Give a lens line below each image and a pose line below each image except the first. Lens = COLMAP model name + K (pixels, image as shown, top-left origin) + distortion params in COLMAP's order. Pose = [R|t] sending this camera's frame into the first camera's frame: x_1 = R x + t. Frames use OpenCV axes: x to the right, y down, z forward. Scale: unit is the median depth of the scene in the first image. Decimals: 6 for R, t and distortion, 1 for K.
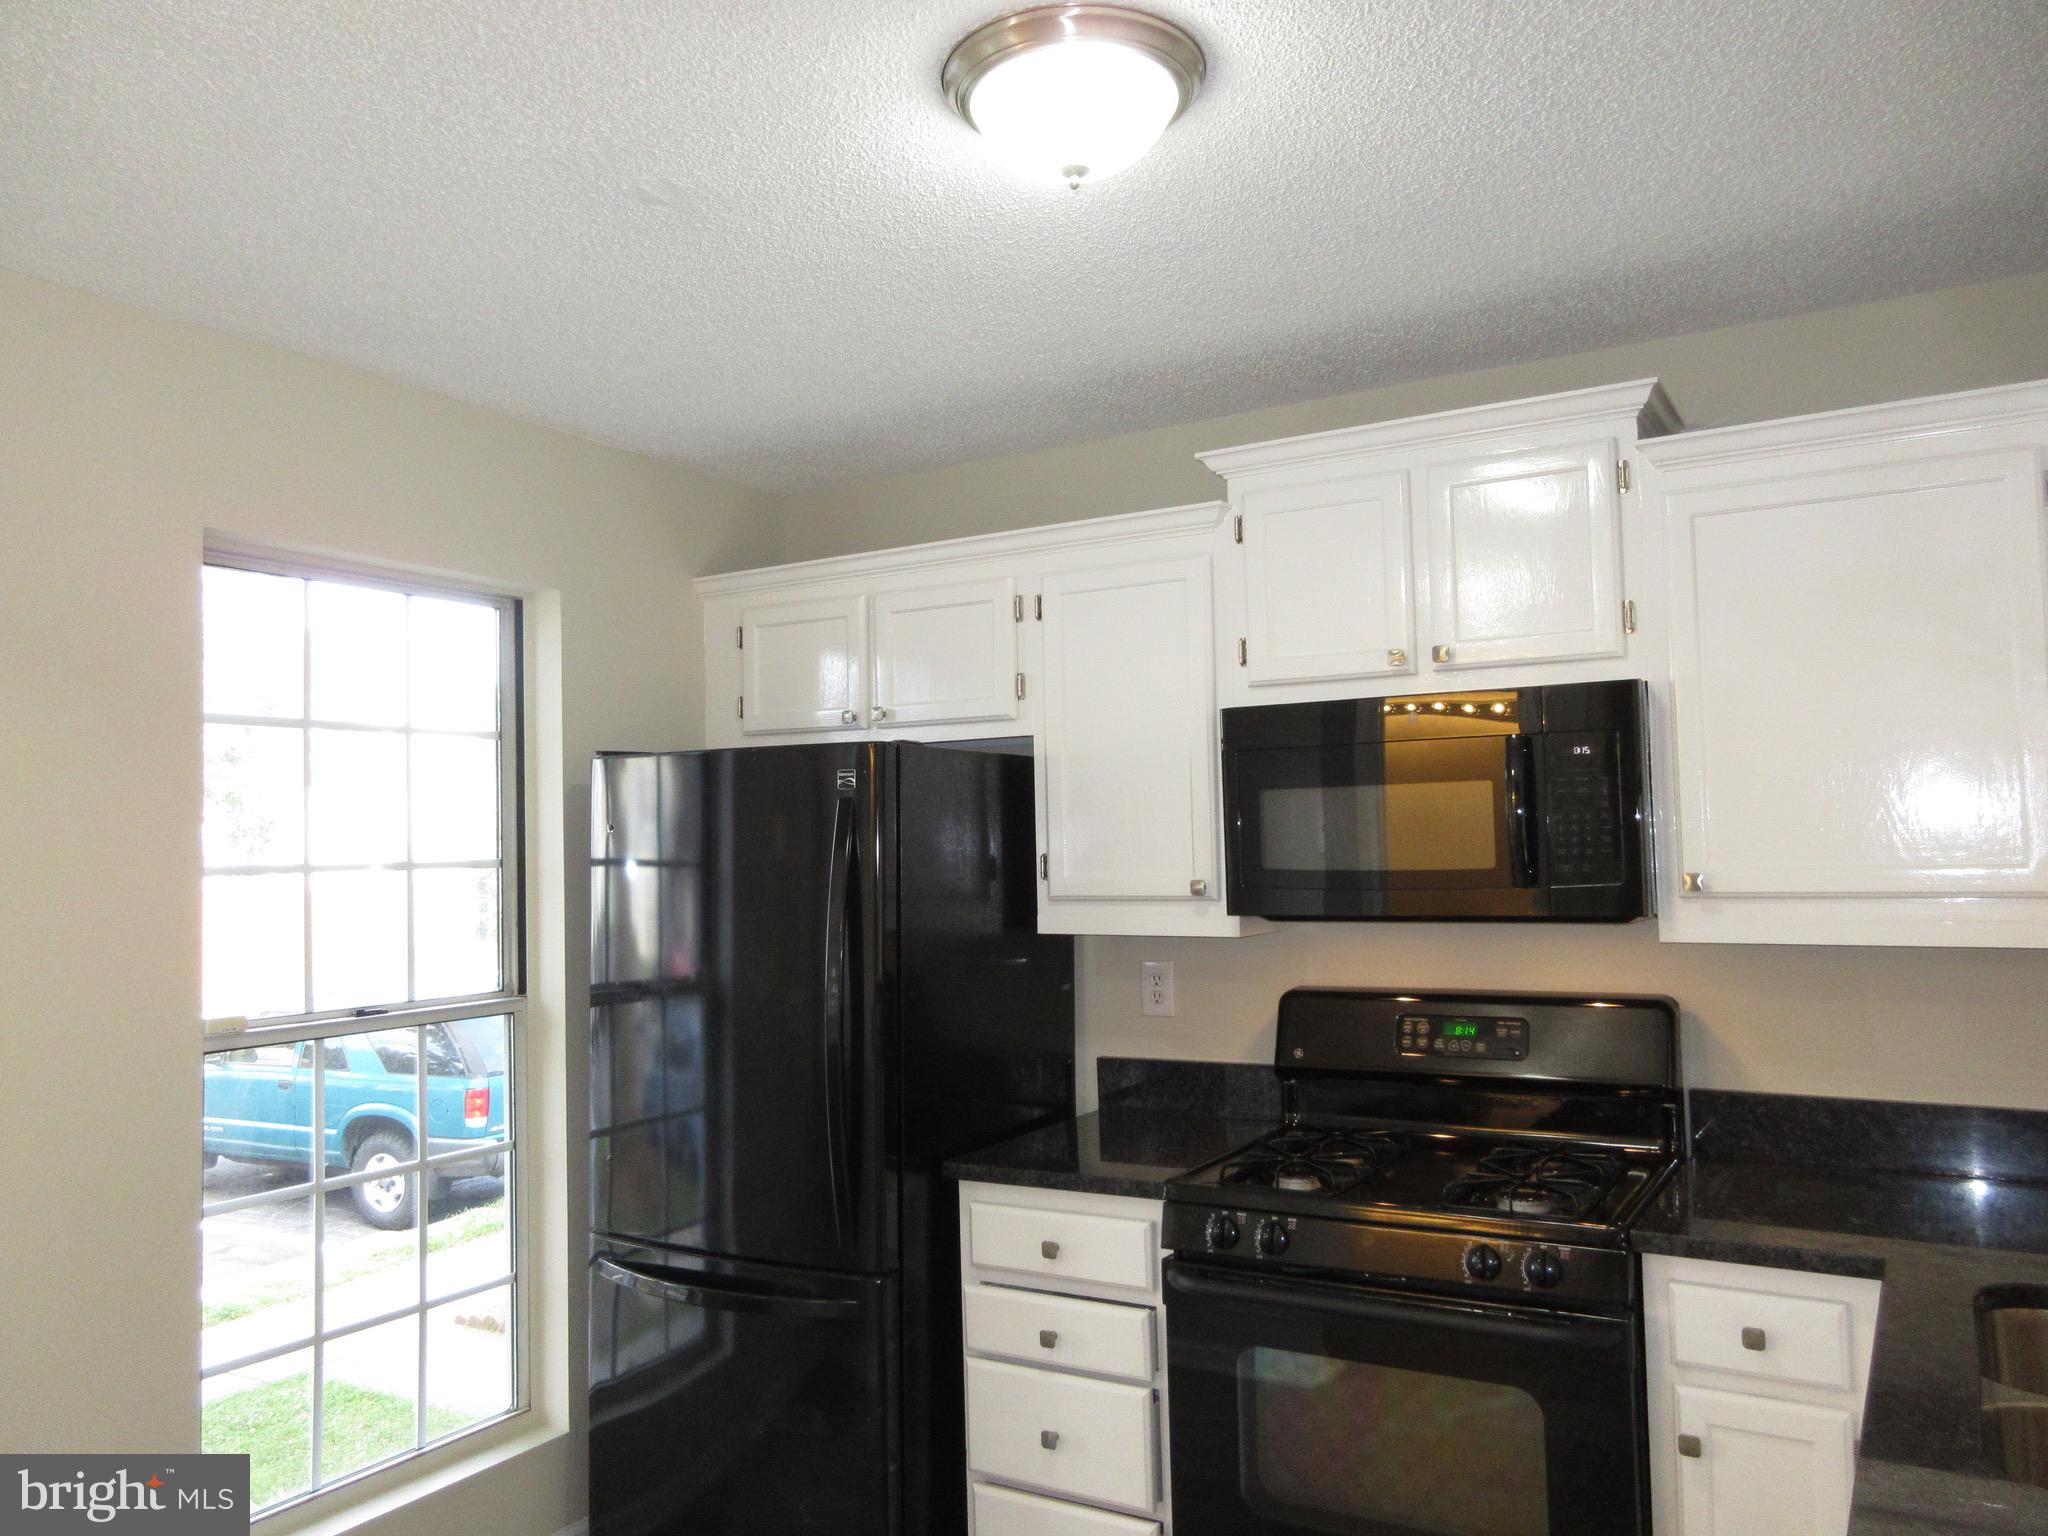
lens RADIAL K [[1522.3, 0, 1022.1], [0, 1522.3, 759.2], [0, 0, 1]] dist [-0.006113, 0.015469]
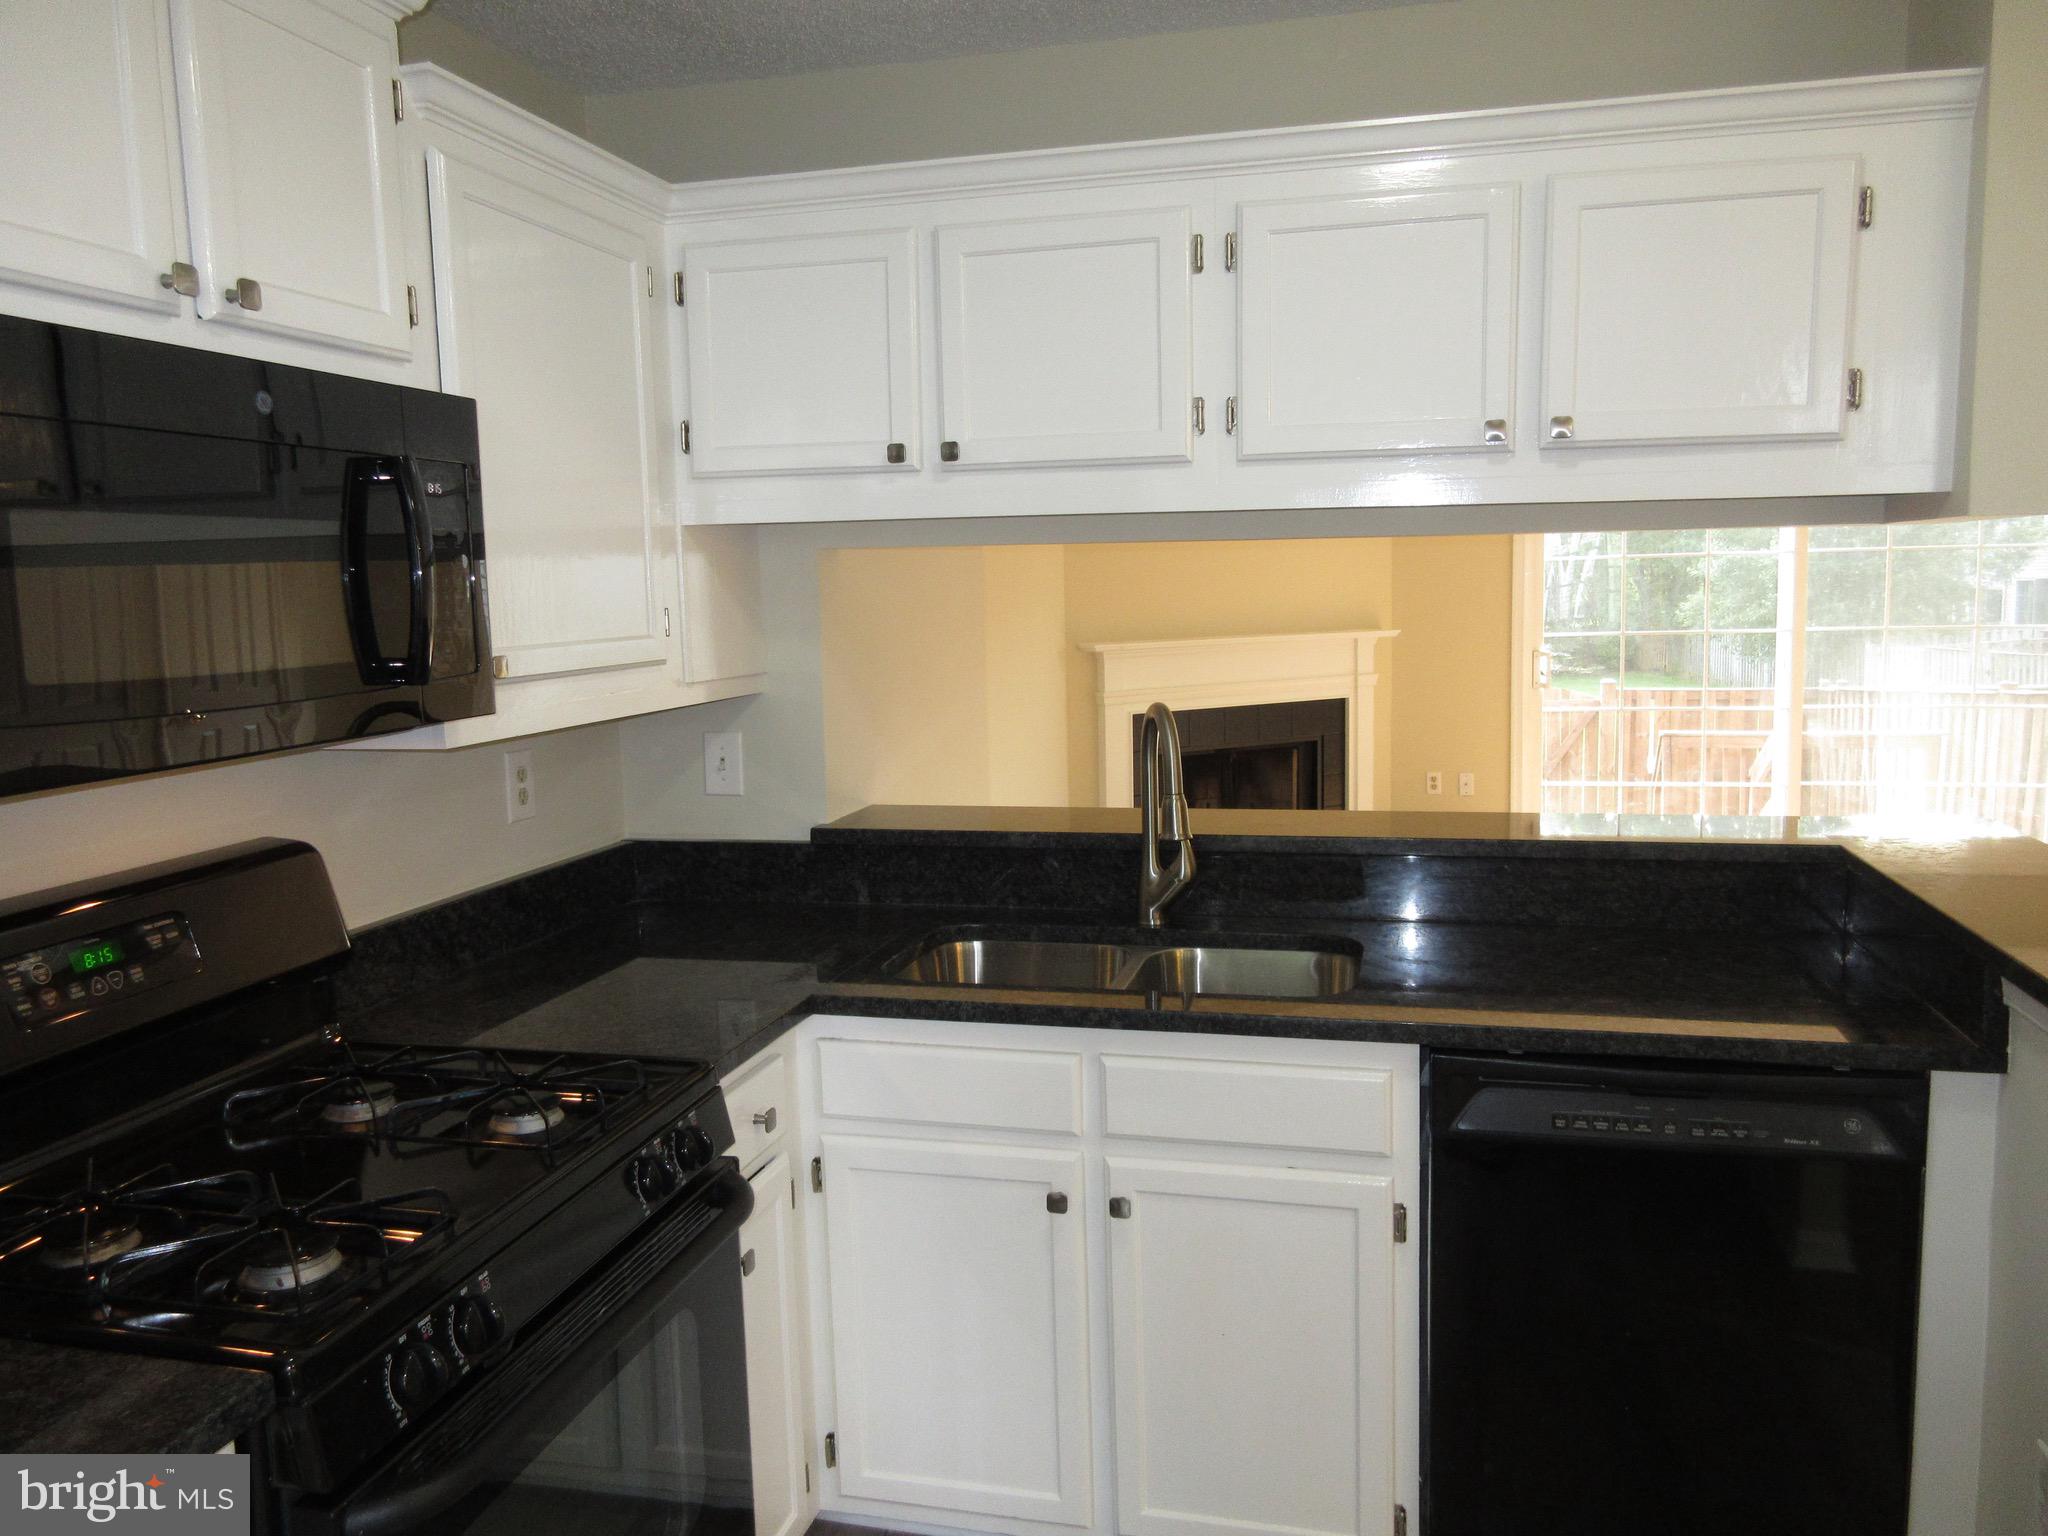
lens RADIAL K [[1522.3, 0, 1022.1], [0, 1522.3, 759.2], [0, 0, 1]] dist [-0.006113, 0.015469]
pose [[-0.291198, -0.083910, 0.952976, -0.354159], [-0.017666, 0.996448, 0.082339, 0.050270], [-0.956500, 0.007142, -0.291646, 0.837618]]
